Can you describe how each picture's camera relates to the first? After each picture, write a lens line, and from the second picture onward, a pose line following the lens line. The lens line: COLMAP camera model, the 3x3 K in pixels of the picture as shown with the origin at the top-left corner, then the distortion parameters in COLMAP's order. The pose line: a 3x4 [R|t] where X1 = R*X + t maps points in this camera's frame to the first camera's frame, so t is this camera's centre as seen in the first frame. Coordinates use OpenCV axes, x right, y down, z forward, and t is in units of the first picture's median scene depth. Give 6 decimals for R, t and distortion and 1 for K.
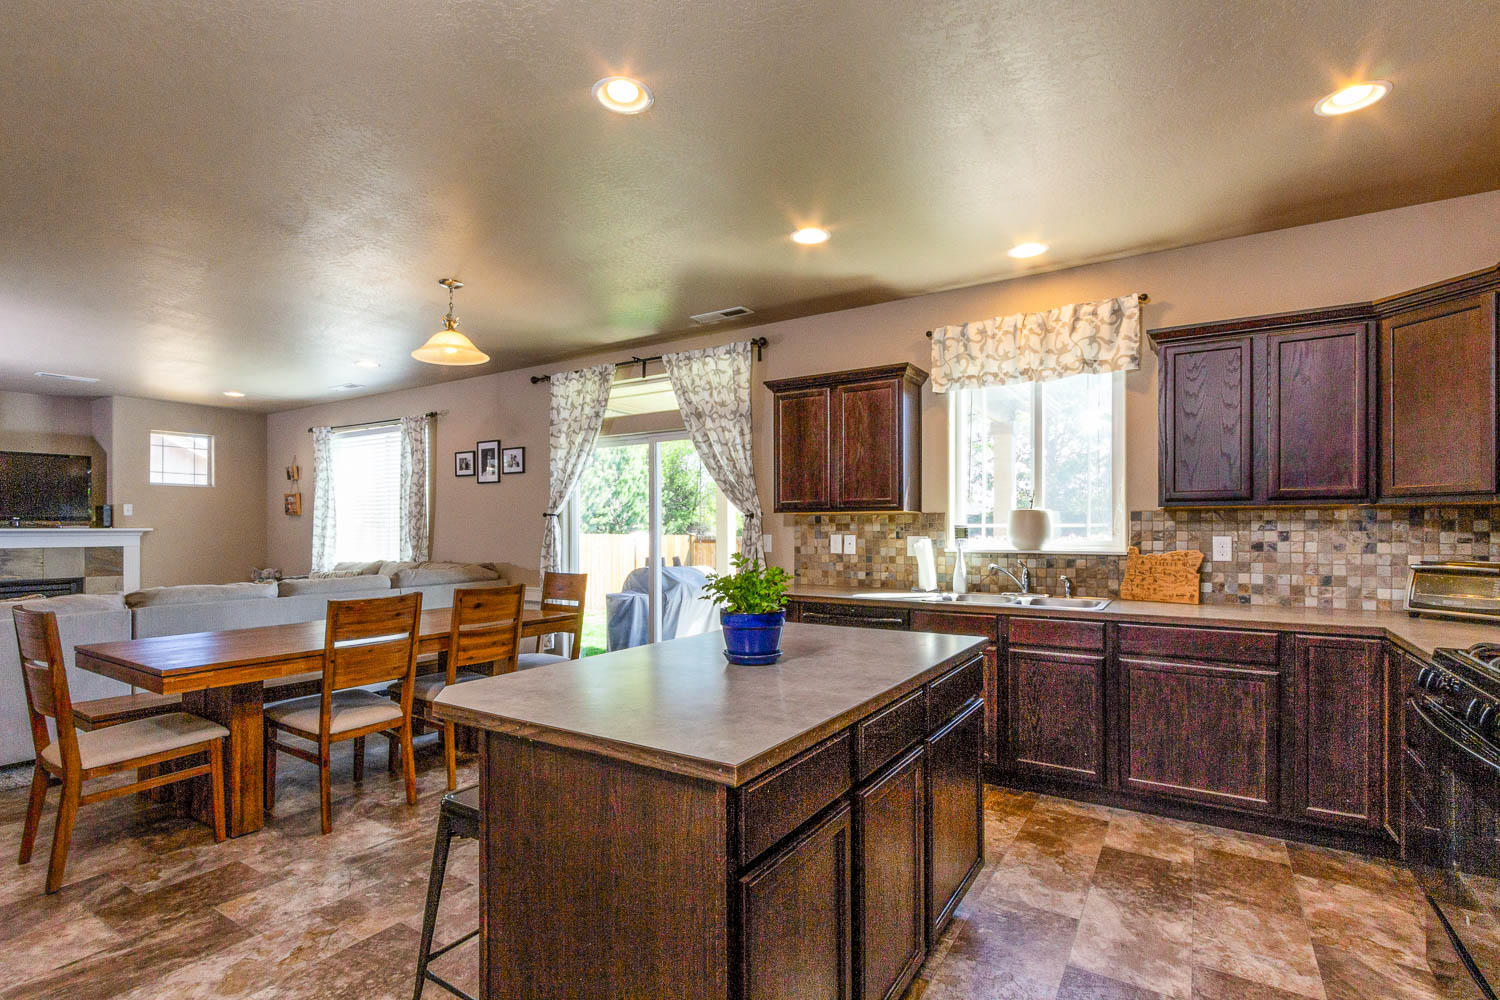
lens RADIAL K [[720.9, 0, 738.4], [0, 720.9, 527.8], [0, 0, 1]] dist [0.006629, -0.002863]
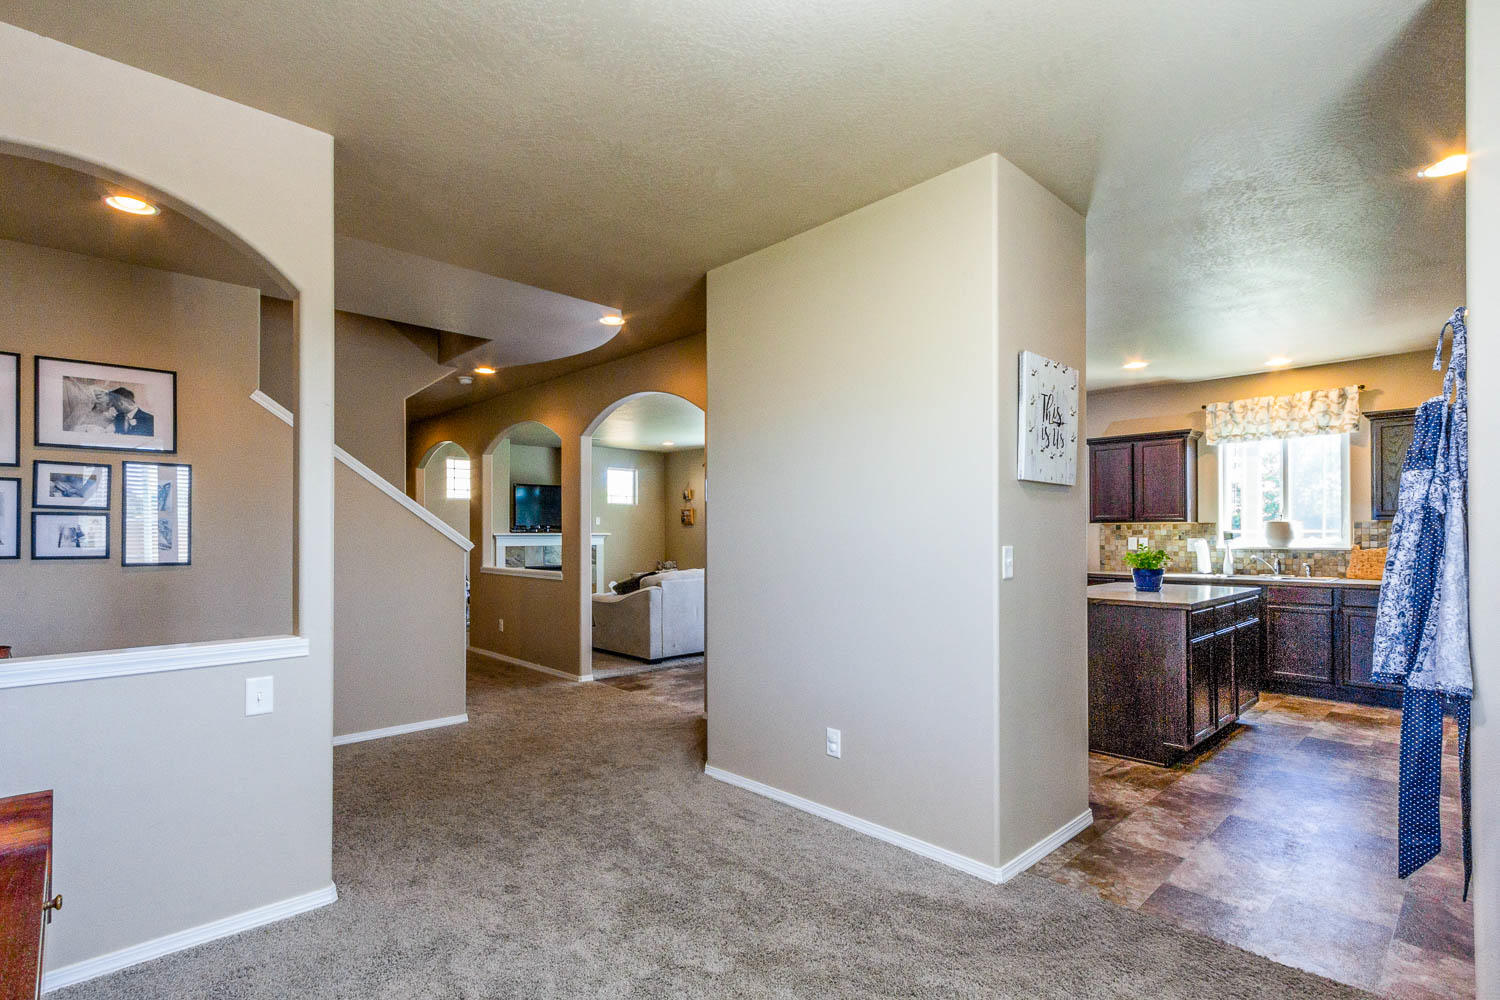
lens RADIAL K [[720.9, 0, 752.6], [0, 720.9, 528.1], [0, 0, 1]] dist [0.006629, -0.002863]
pose [[0.972515, -0.000993, -0.232839, -0.317686], [-0.000735, 0.999973, -0.007338, 0.001804], [0.232840, 0.007307, 0.972488, -0.732088]]
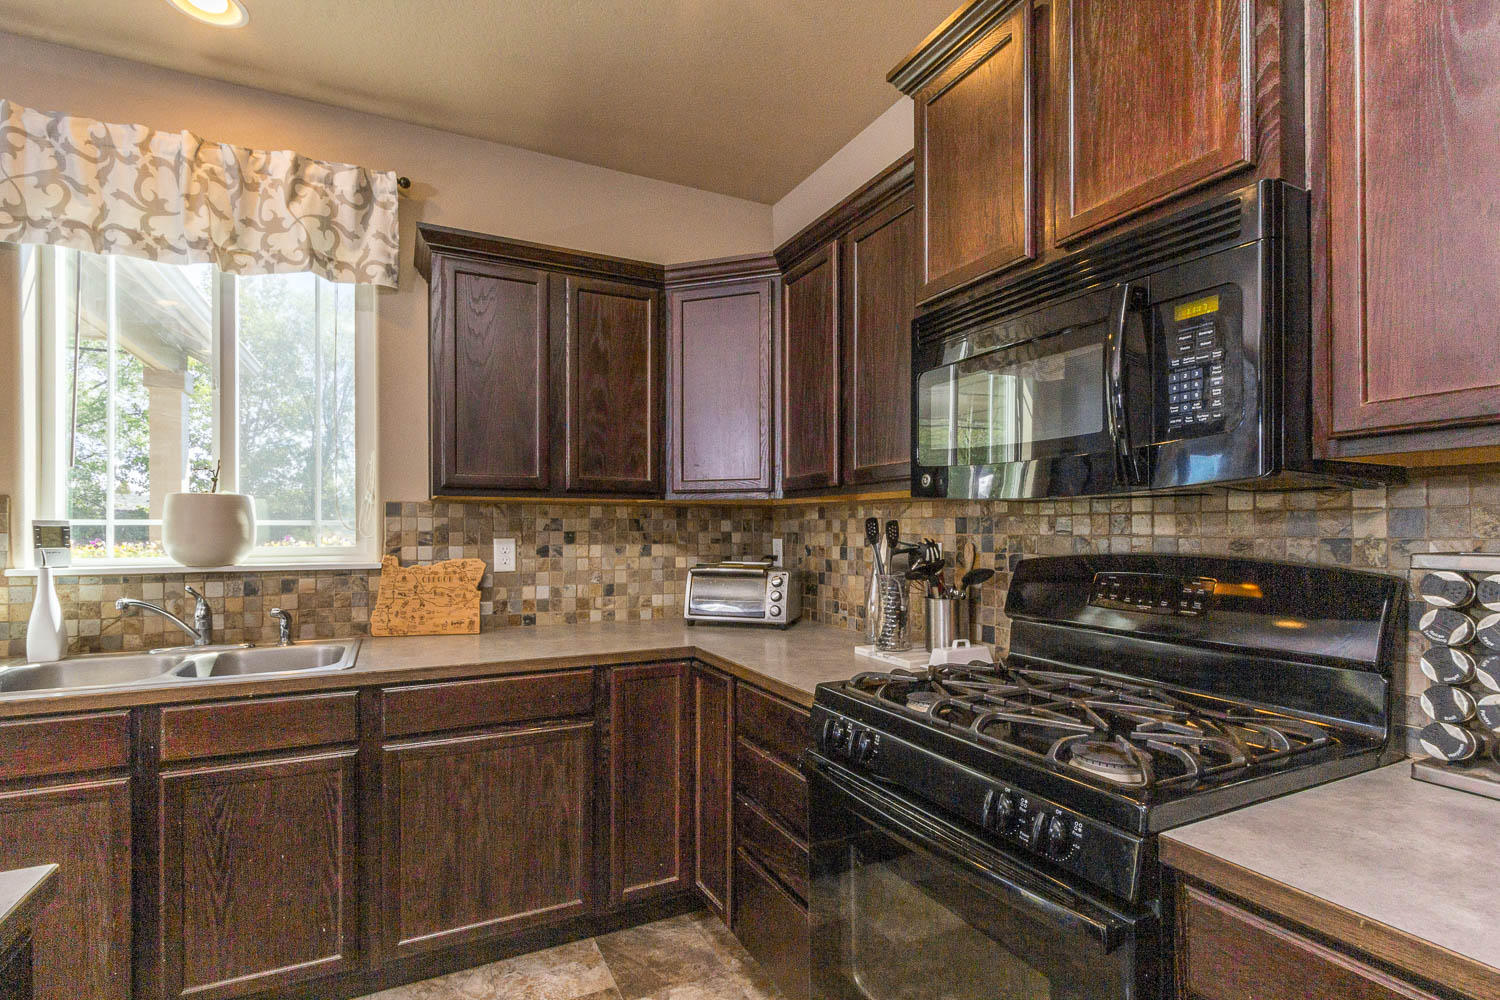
lens RADIAL K [[720.9, 0, 736.1], [0, 720.9, 531.8], [0, 0, 1]] dist [0.006629, -0.002863]
pose [[0.531299, -0.002046, 0.847182, 0.136445], [-0.001185, 0.999994, 0.003158, 0.001668], [-0.847183, -0.002681, 0.531294, 0.334784]]
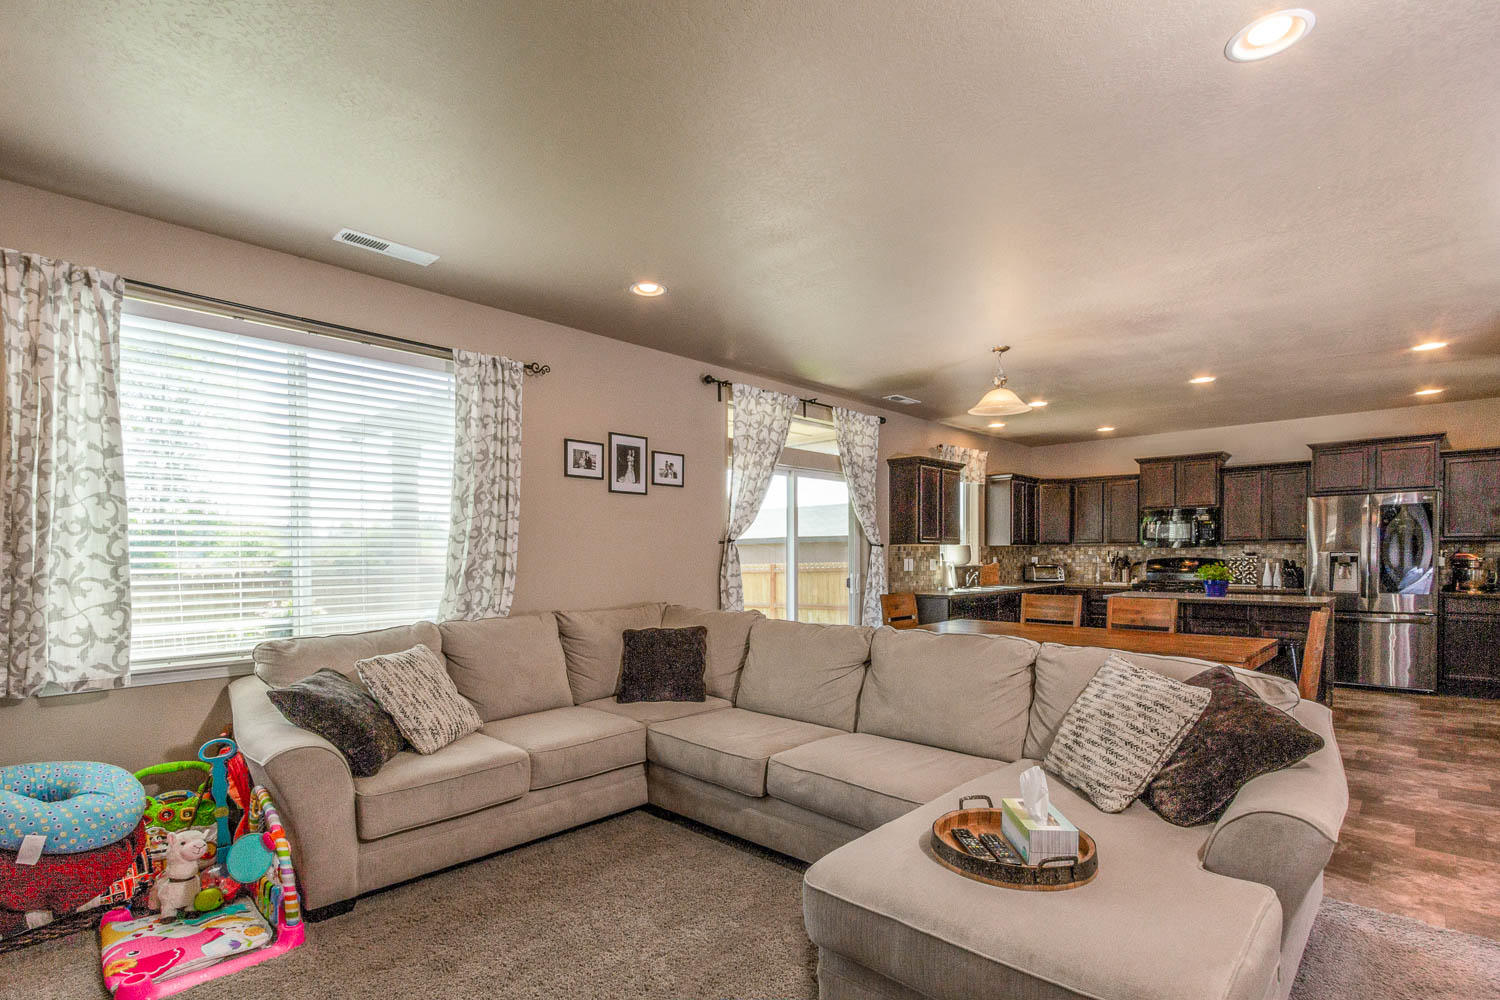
lens RADIAL K [[720.9, 0, 729.2], [0, 720.9, 571.6], [0, 0, 1]] dist [0.006629, -0.002863]
pose [[0.187731, -0.022412, 0.981965, -1.607221], [0.007107, 0.999744, 0.021459, 0.001315], [-0.982195, 0.002950, 0.187842, 1.188773]]
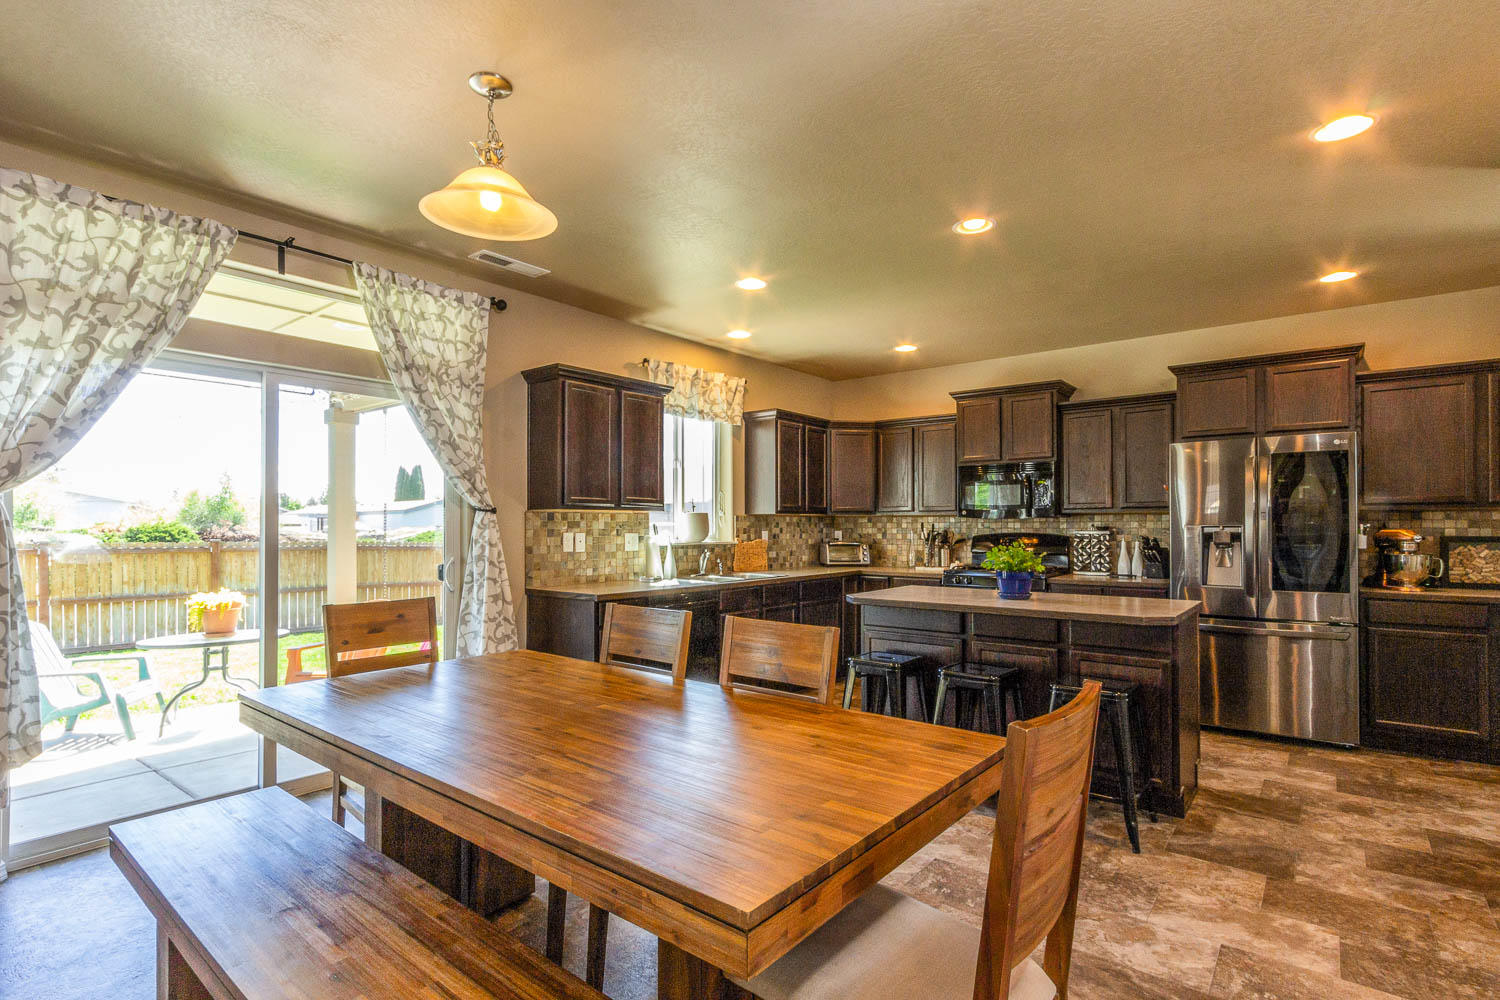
lens RADIAL K [[720.9, 0, 732.4], [0, 720.9, 529.7], [0, 0, 1]] dist [0.006629, -0.002863]
pose [[0.117041, -0.002477, 0.993124, -0.892941], [0.001118, 0.999997, 0.002363, 0.003921], [-0.993126, 0.000834, 0.117043, 0.728498]]
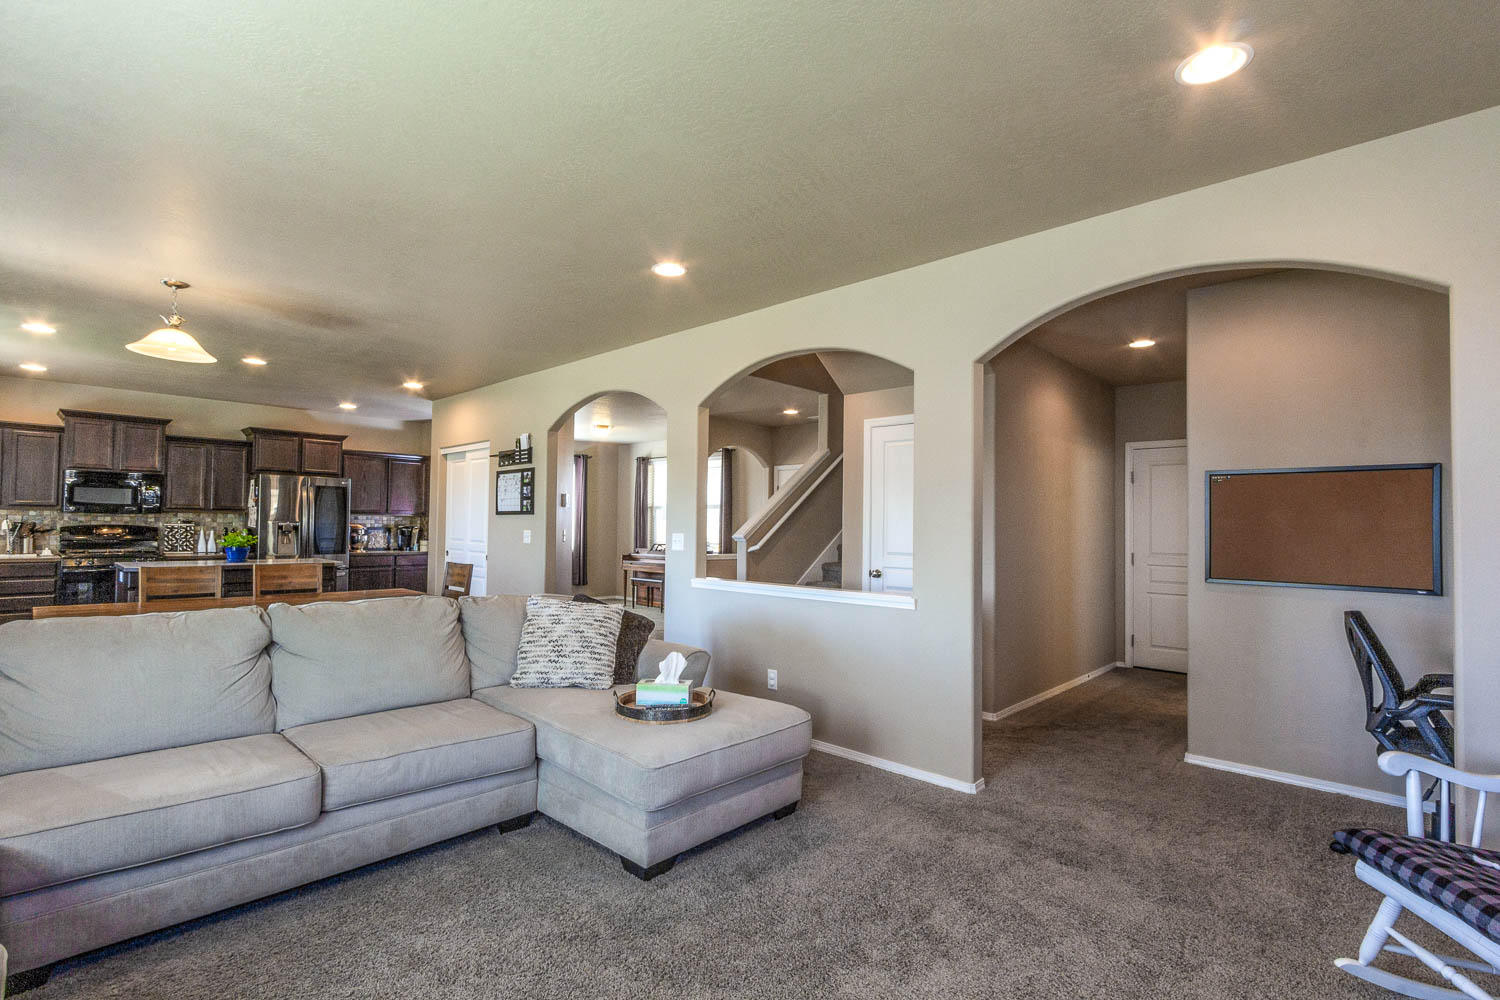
lens RADIAL K [[720.9, 0, 754.8], [0, 720.9, 520.6], [0, 0, 1]] dist [0.006629, -0.002863]
pose [[-0.979809, -0.010971, 0.199633, -1.382035], [-0.013132, 0.999869, -0.009507, 0.000691], [-0.199502, -0.011936, -0.979825, 1.787725]]
